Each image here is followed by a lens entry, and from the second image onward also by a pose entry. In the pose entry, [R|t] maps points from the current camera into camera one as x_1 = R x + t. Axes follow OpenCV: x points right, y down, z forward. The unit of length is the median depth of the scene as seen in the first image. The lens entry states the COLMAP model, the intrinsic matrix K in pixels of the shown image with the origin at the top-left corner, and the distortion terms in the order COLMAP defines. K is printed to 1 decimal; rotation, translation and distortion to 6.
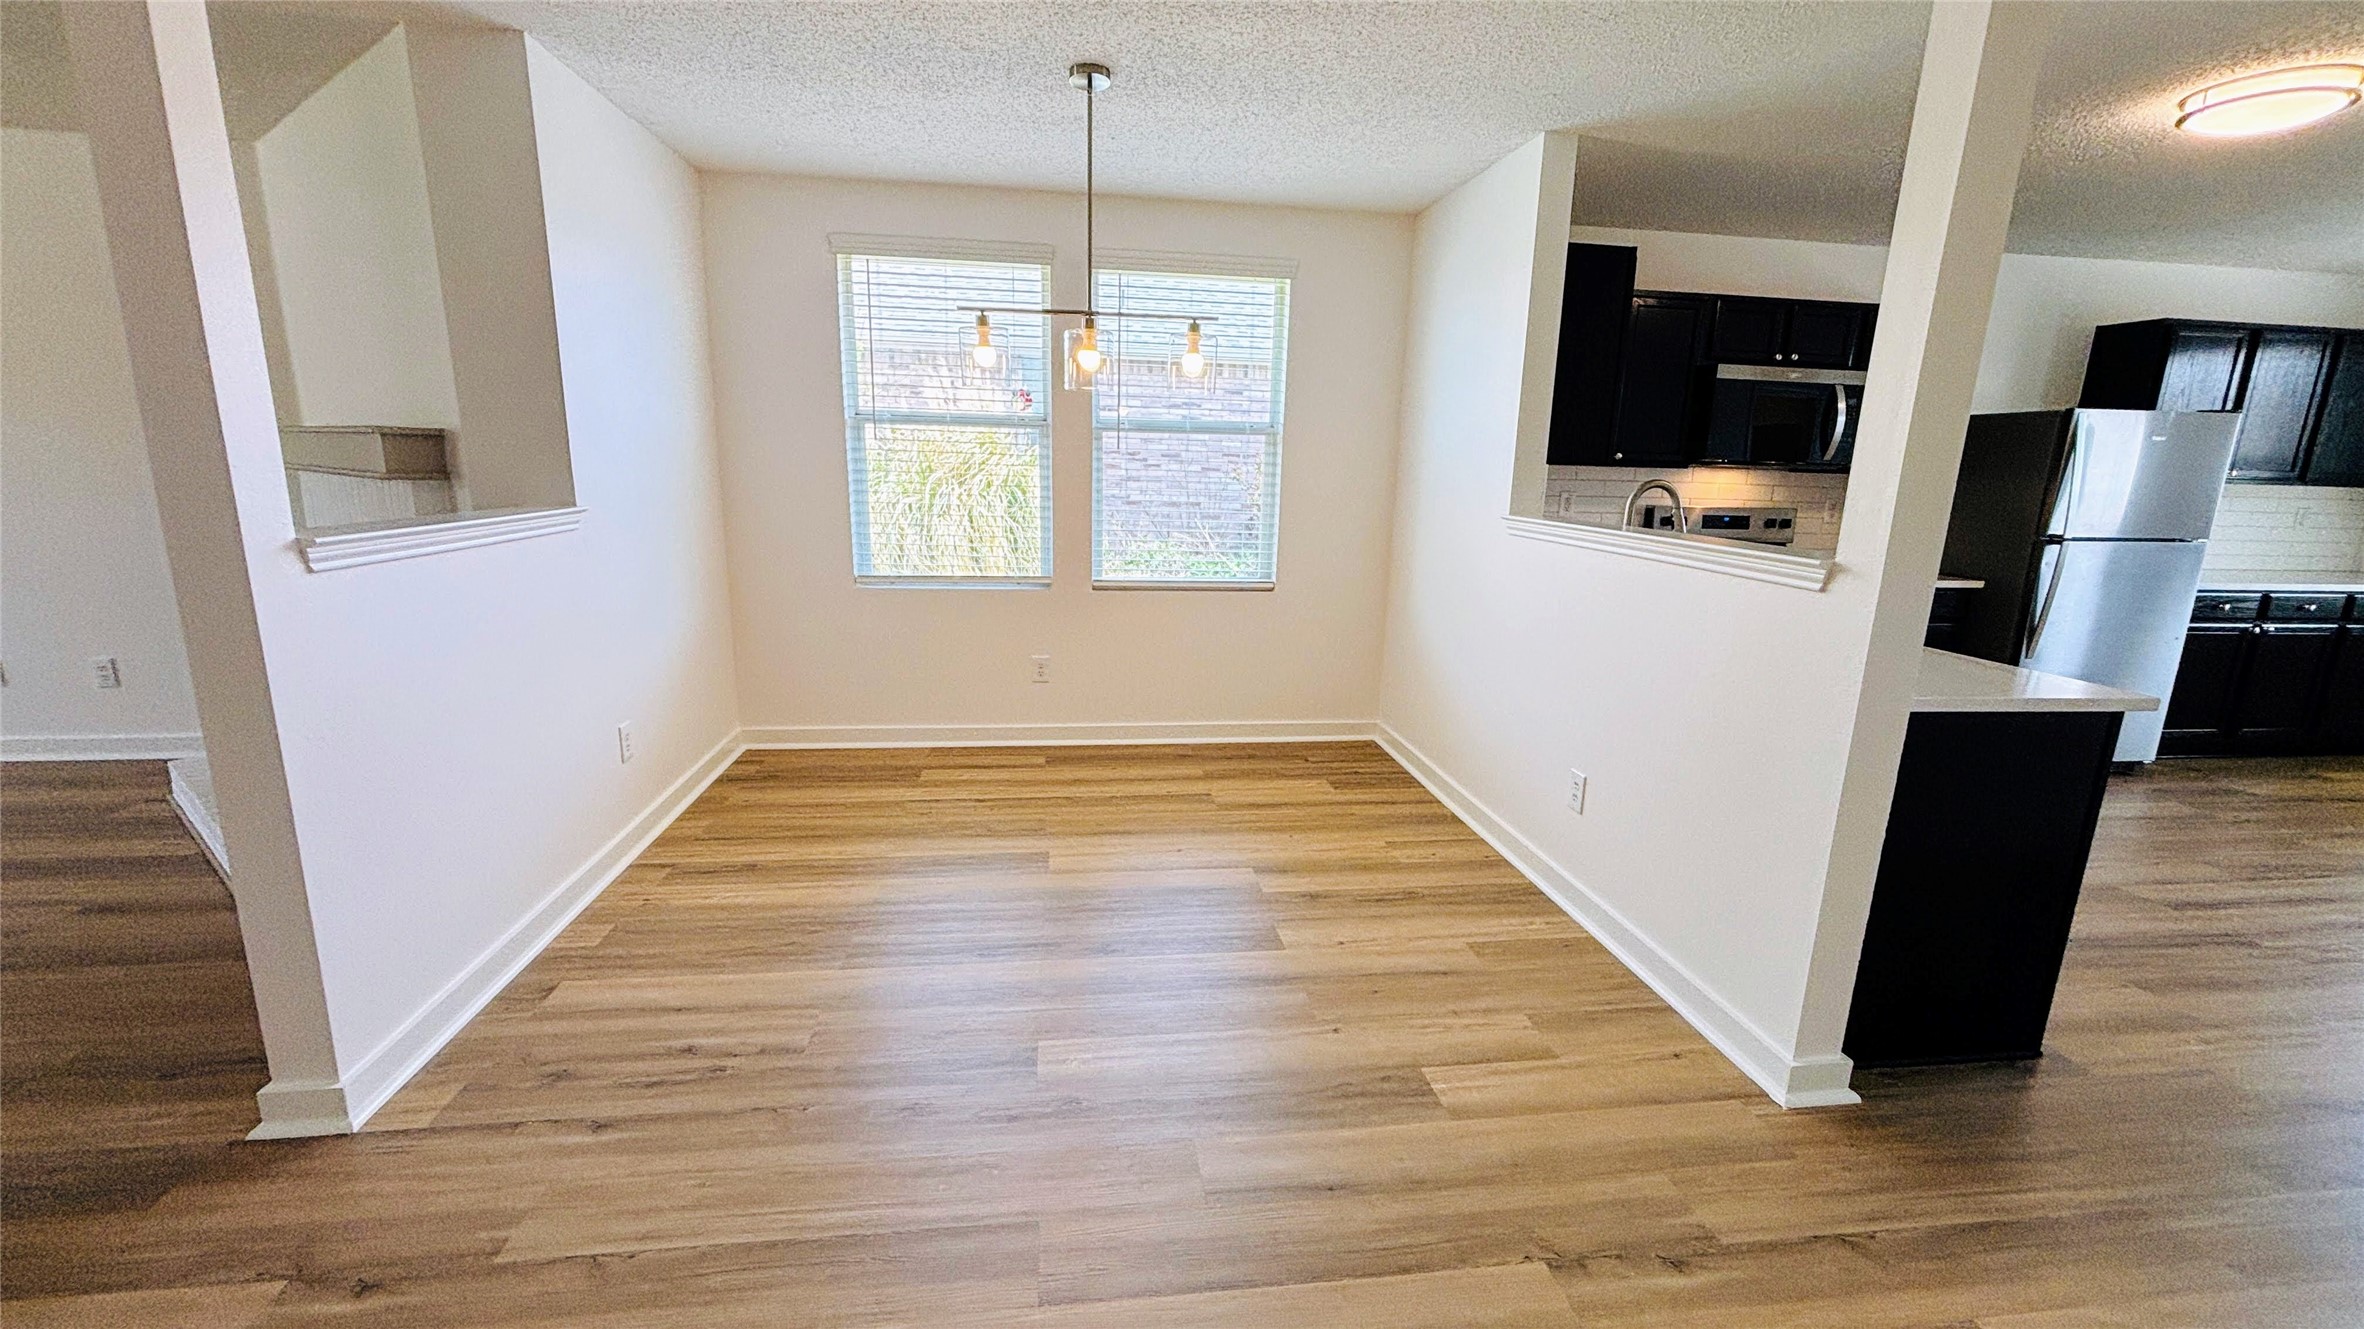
lens RADIAL K [[942.8, 0, 1181.9], [0, 942.8, 665.3], [0, 0, 1]] dist [0.000653, 0.000021]
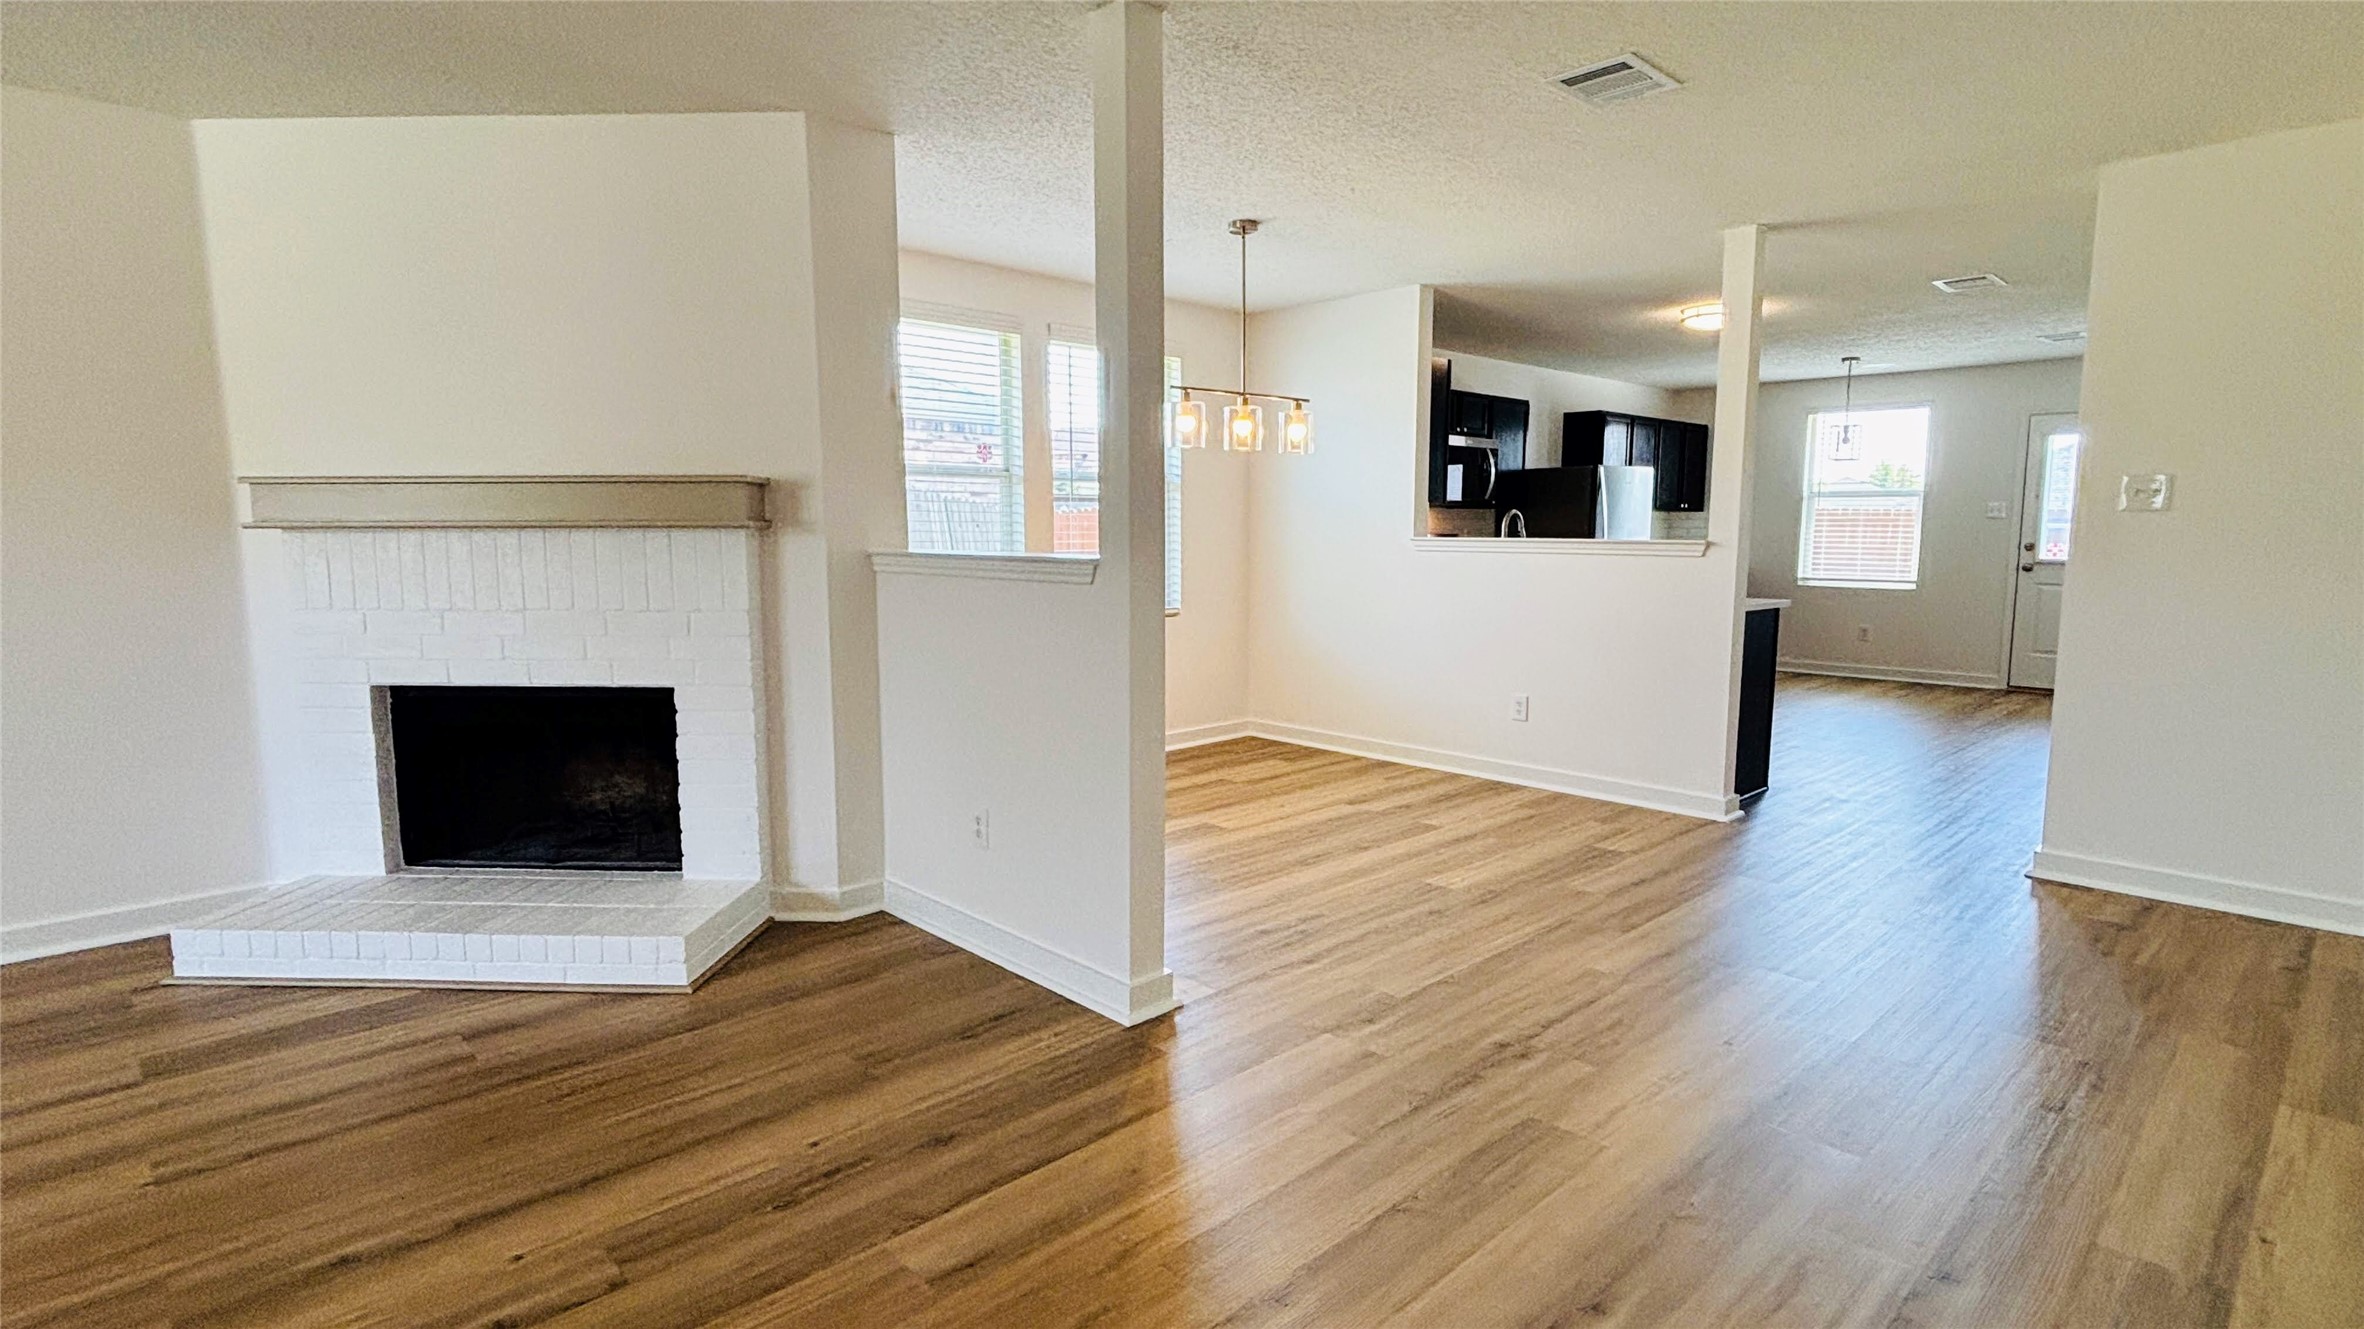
lens RADIAL K [[1153.3, 0, 1173.0], [0, 1153.3, 666.3], [0, 0, 1]] dist [0.000787, -0.000743]
pose [[0.811636, -0.095602, 0.576288, -0.841026], [0.144746, 0.988666, -0.039847, 0.044109], [-0.565947, 0.115757, 0.816275, -0.170187]]
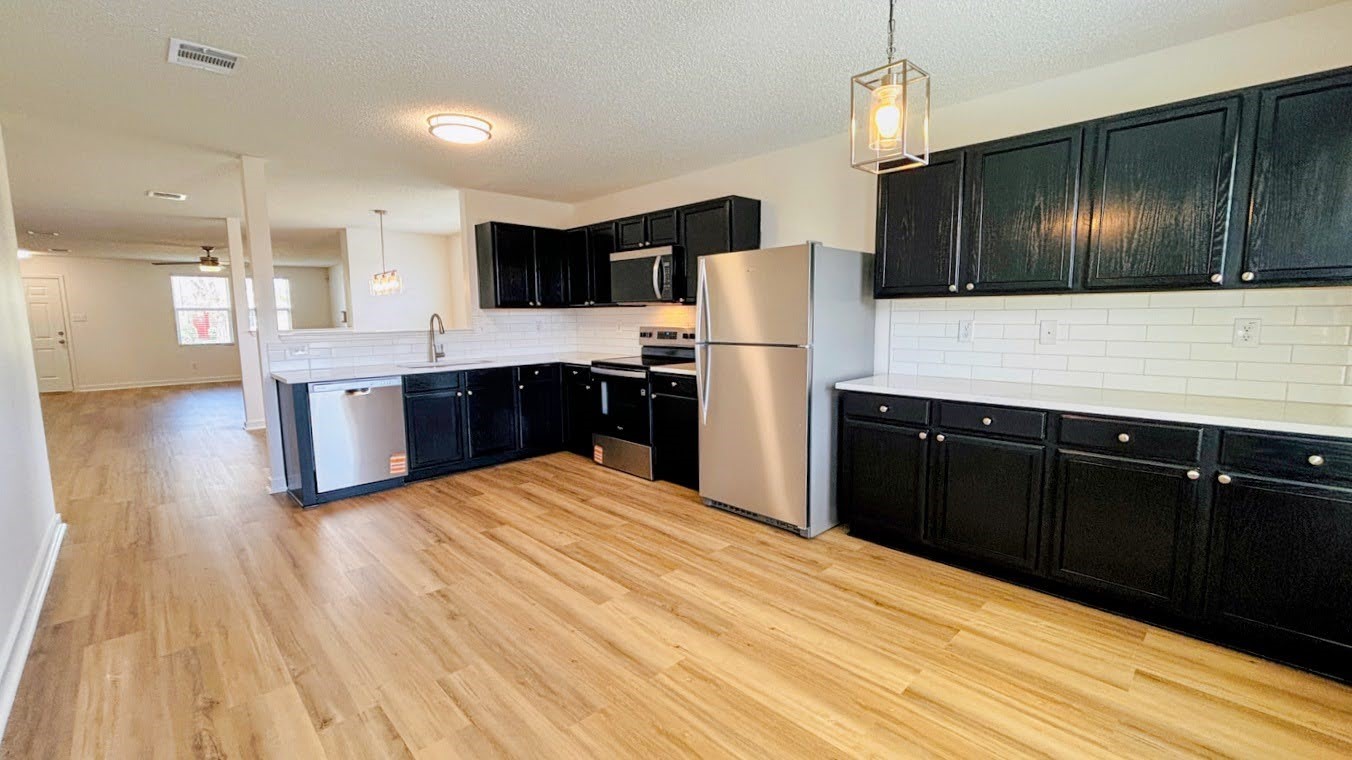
lens RADIAL K [[546.4, 0, 675.1], [0, 546.4, 379.8], [0, 0, 1]] dist [-0.000190, -0.000119]
pose [[0.602896, 0.062946, -0.795332, 1.661905], [-0.144498, 0.989011, -0.031261, -0.046817], [0.784625, 0.133771, 0.605367, 0.478469]]
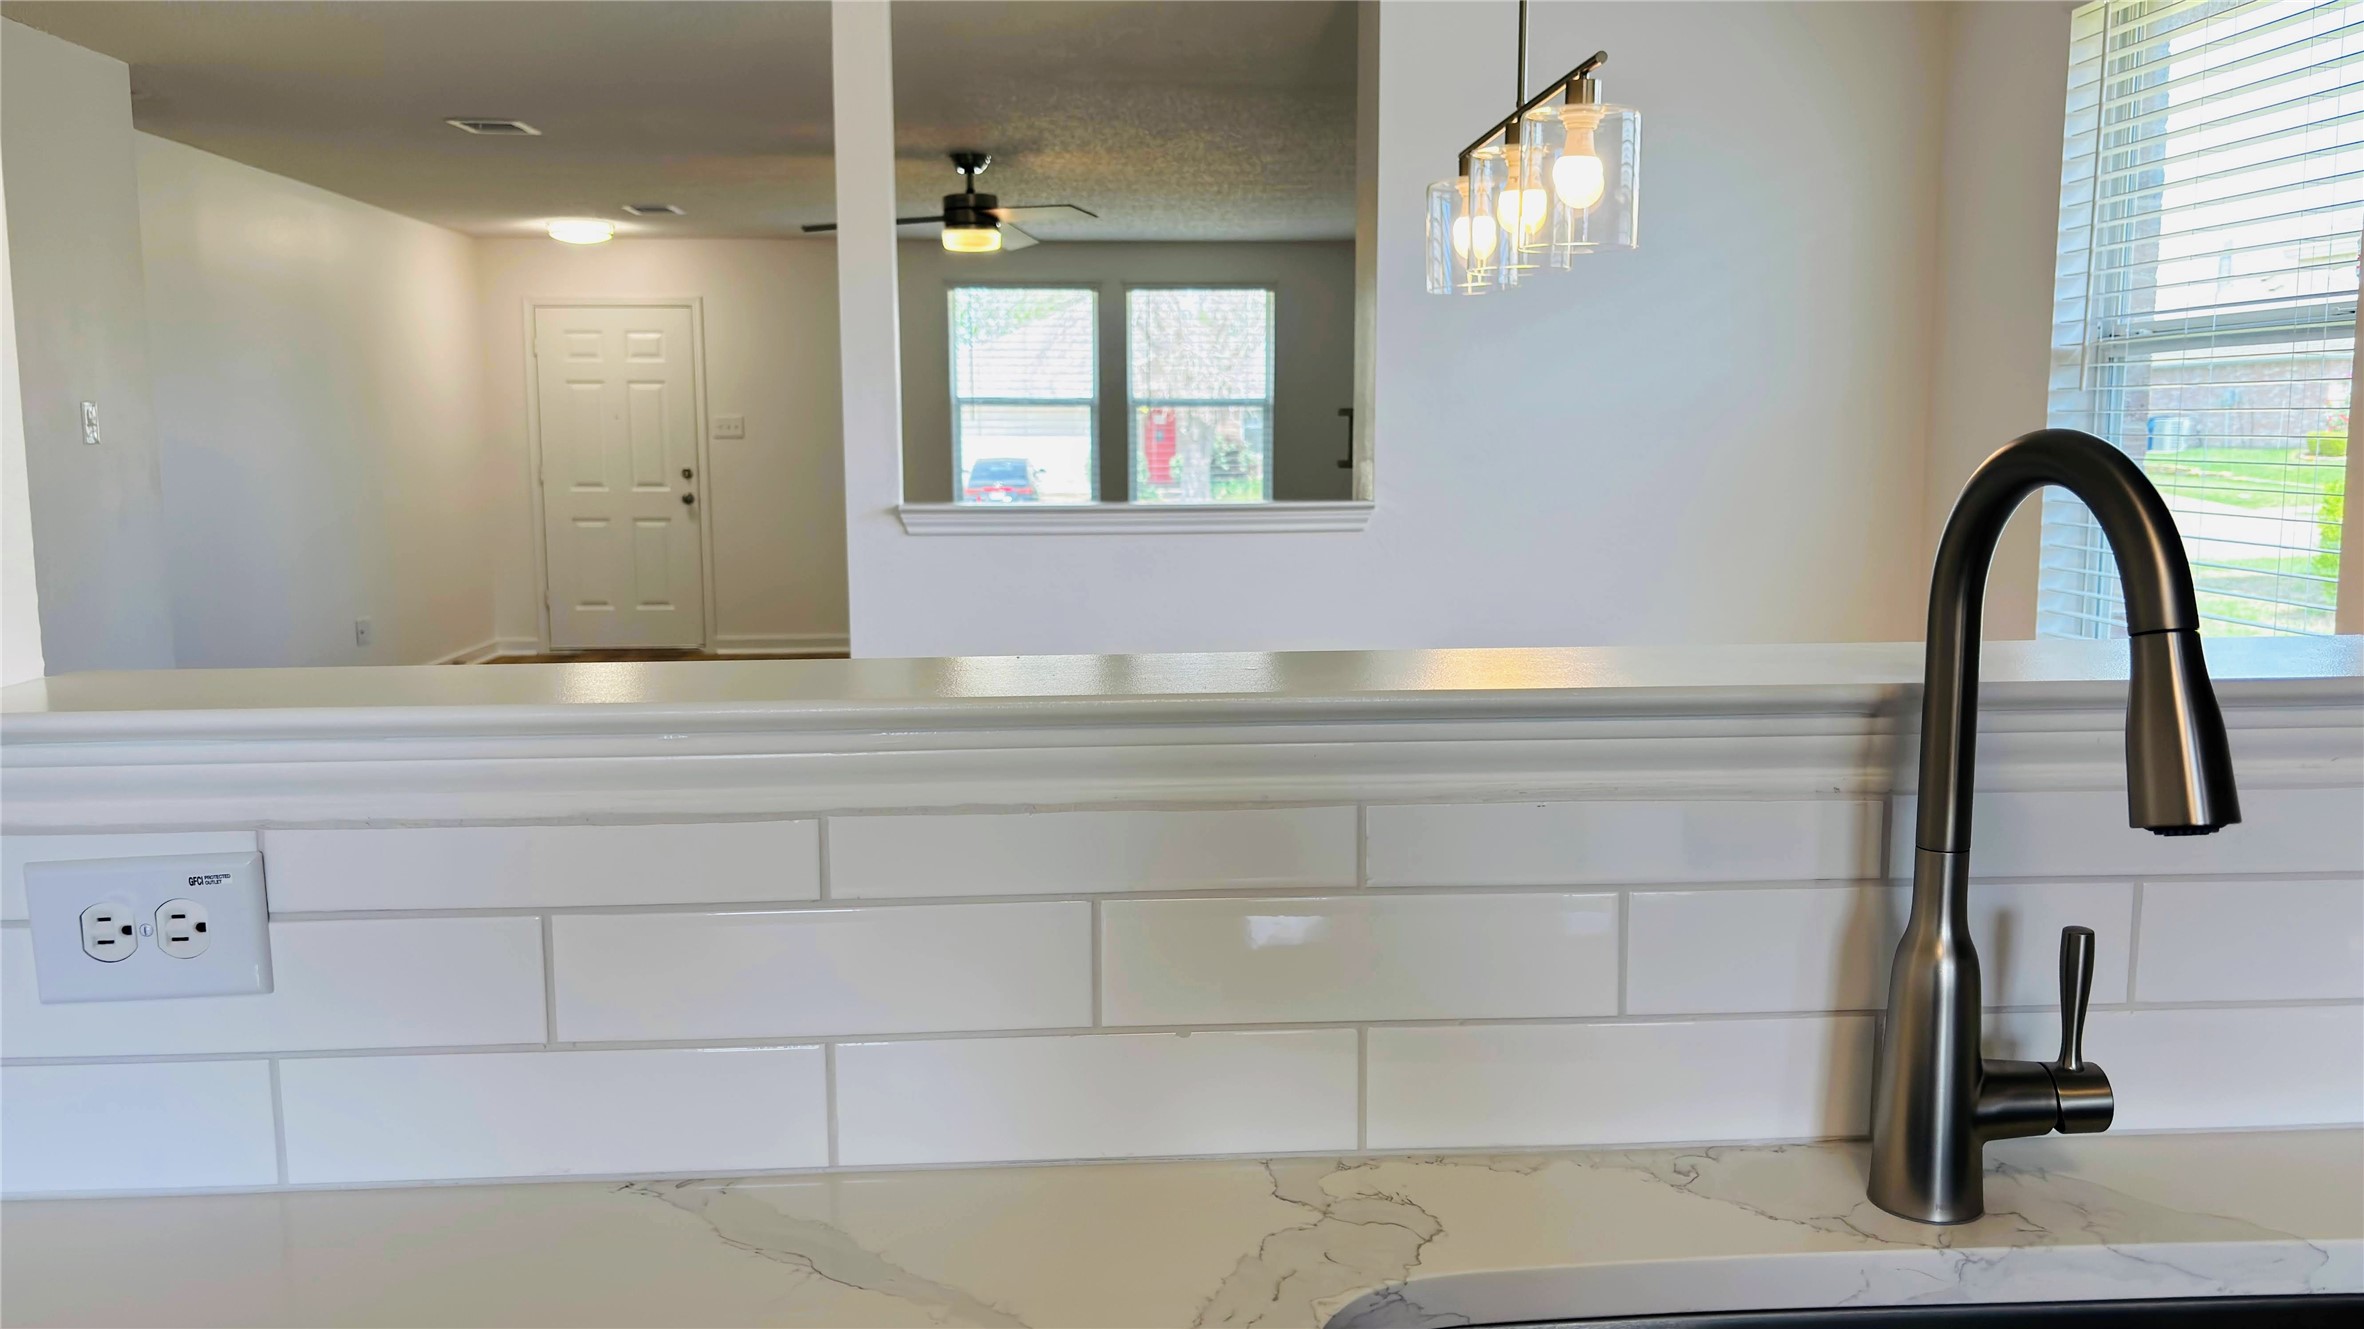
lens RADIAL K [[1799.0, 0, 1182.3], [0, 1799.0, 669.3], [0, 0, 1]] dist [0.041193, -0.009157]
pose [[-0.071420, 0.106293, -0.991767, 0.615704], [-0.212447, 0.969869, 0.119245, -0.127805], [0.974559, 0.219215, -0.046687, 0.683314]]
